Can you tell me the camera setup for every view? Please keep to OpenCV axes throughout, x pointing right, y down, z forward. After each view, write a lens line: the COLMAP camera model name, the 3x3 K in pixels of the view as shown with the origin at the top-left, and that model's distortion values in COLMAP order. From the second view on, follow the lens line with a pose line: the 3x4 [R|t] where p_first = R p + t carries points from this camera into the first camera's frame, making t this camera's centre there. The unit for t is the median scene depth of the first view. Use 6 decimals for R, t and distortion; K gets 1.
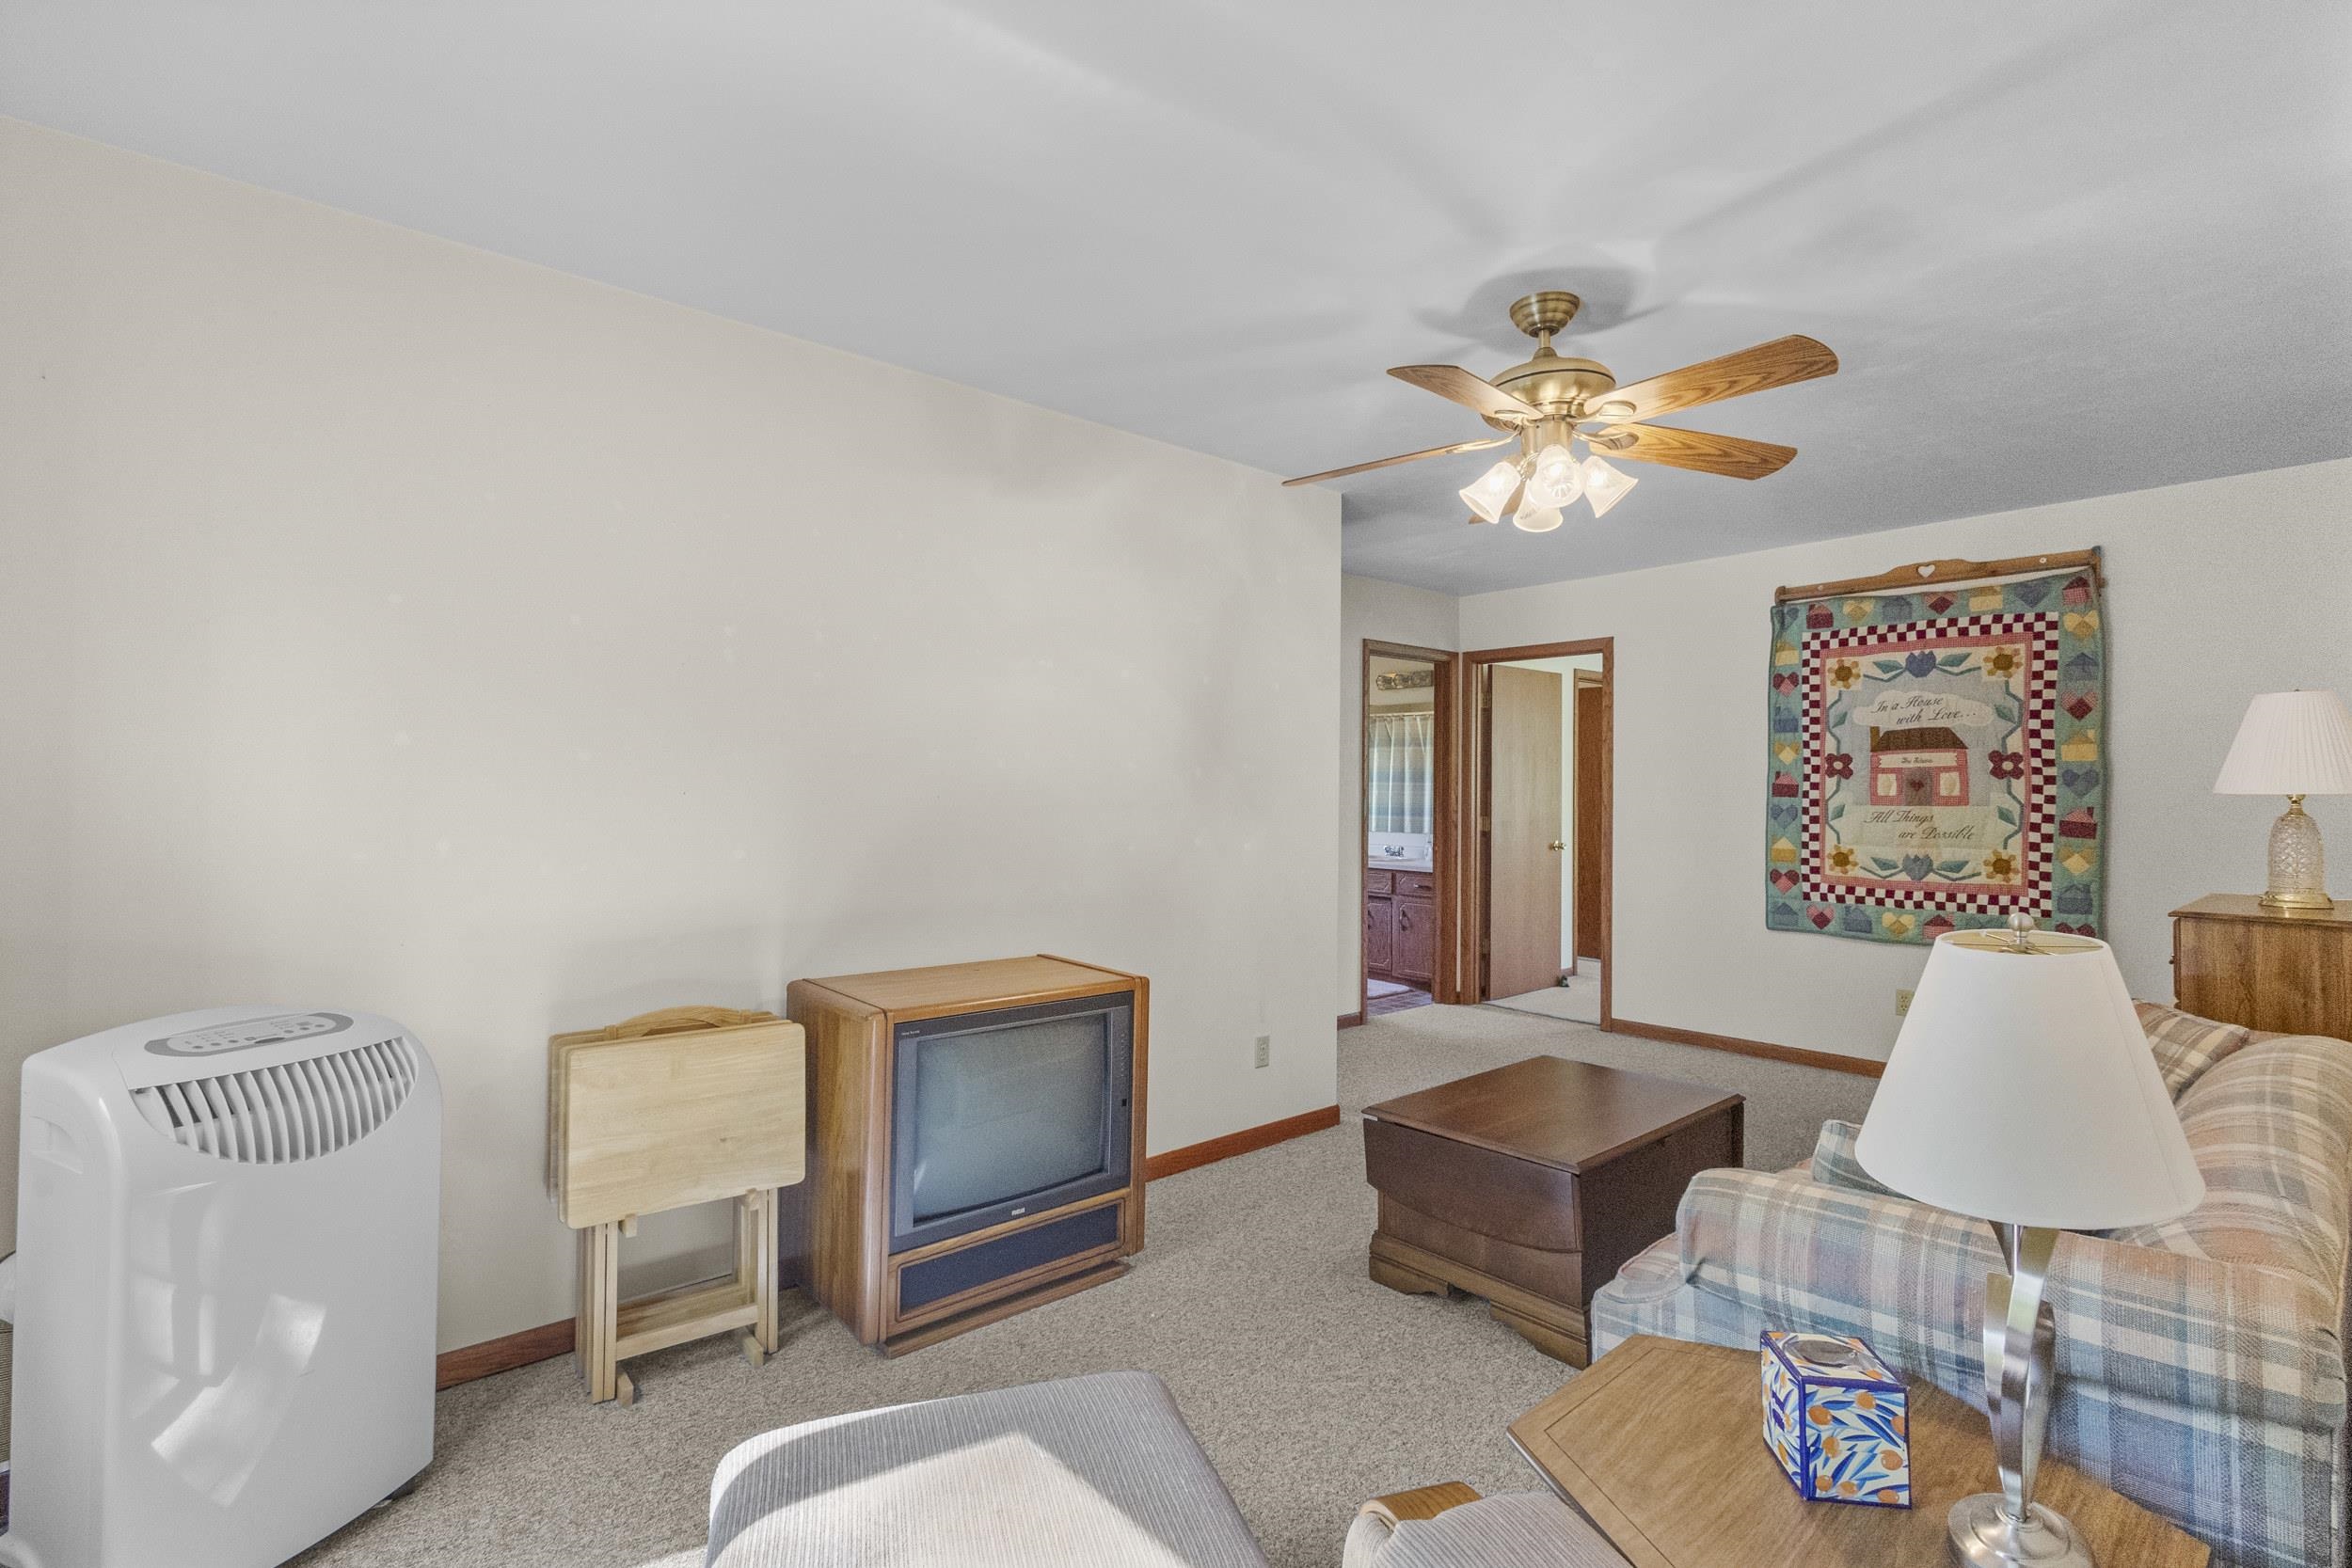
lens RADIAL K [[1084.6, 0, 1172.5], [0, 1084.6, 787.8], [0, 0, 1]] dist [0.004092, -0.001322]
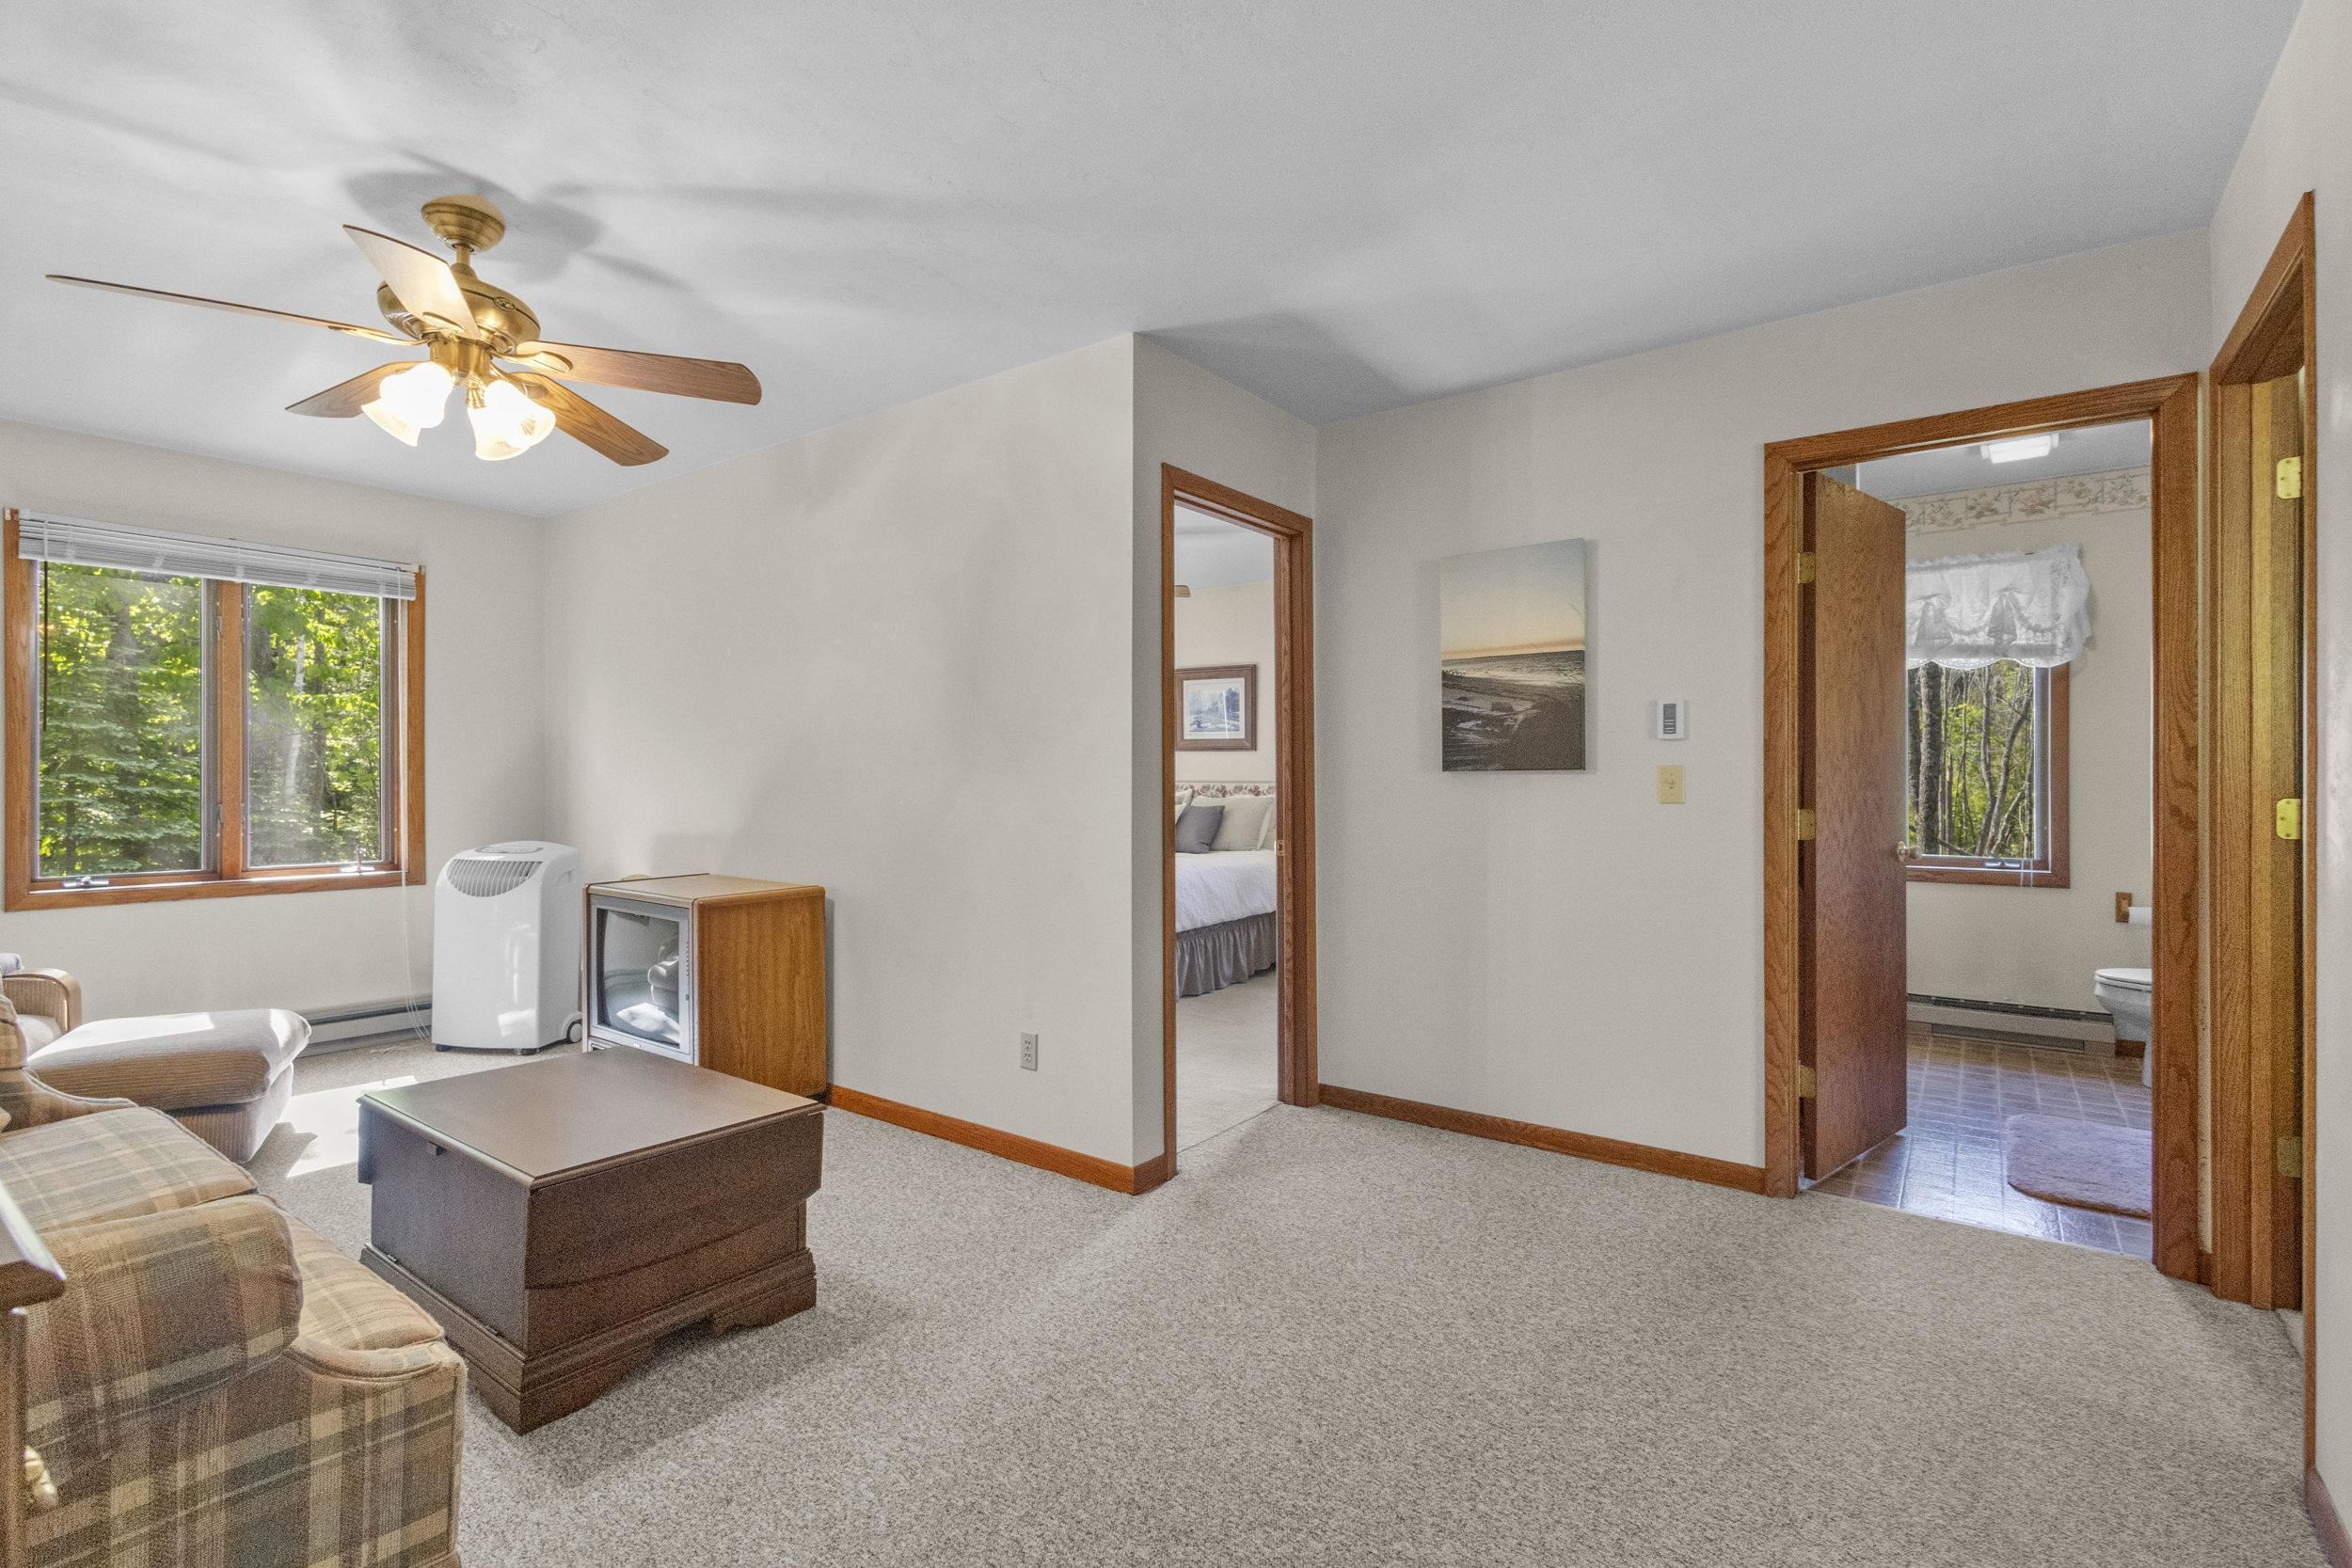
lens RADIAL K [[1084.6, 0, 1180.8], [0, 1084.6, 782.5], [0, 0, 1]] dist [0.004092, -0.001322]
pose [[0.206677, -0.003217, -0.978404, 1.335176], [0.003659, 0.999990, -0.002515, 0.052732], [0.978402, -0.003060, 0.206686, 1.346915]]
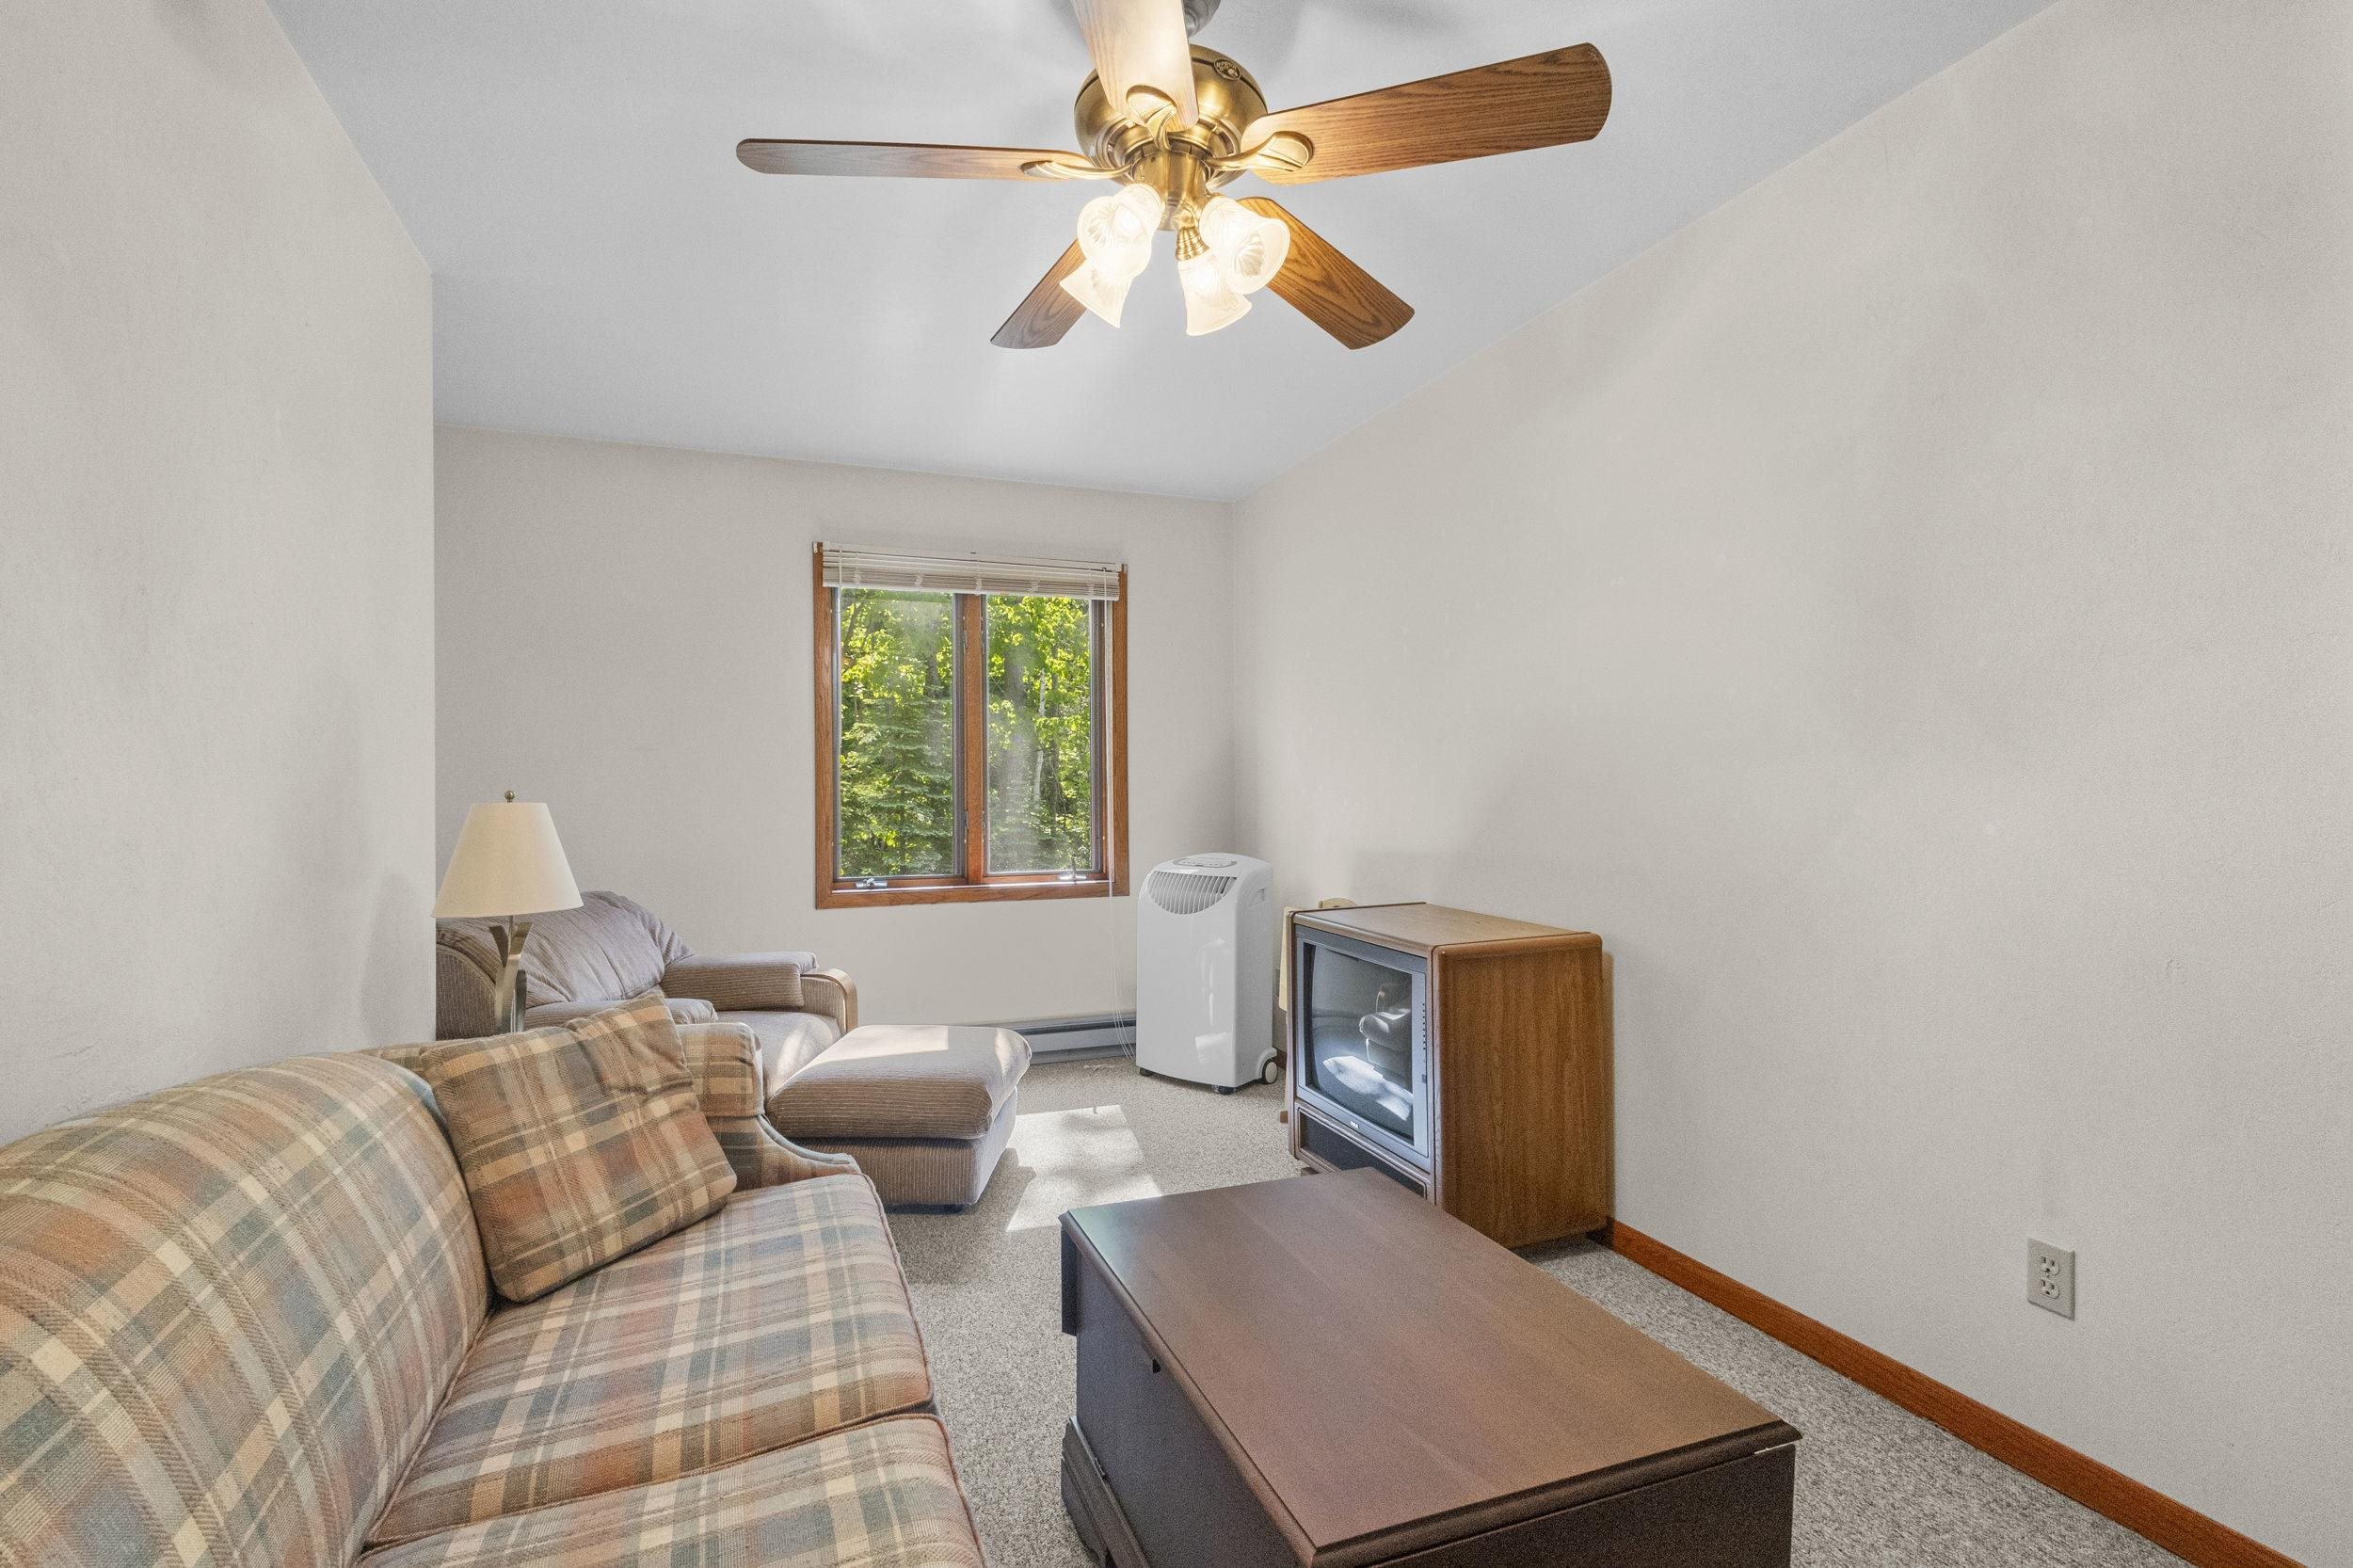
lens RADIAL K [[1085.2, 0, 1173.0], [0, 1085.2, 779.6], [0, 0, 1]] dist [0.004092, -0.001322]
pose [[-0.348686, -0.009897, -0.937187, 0.919297], [0.008524, 0.999869, -0.013730, 0.052678], [0.937201, -0.012776, -0.348556, 1.166997]]
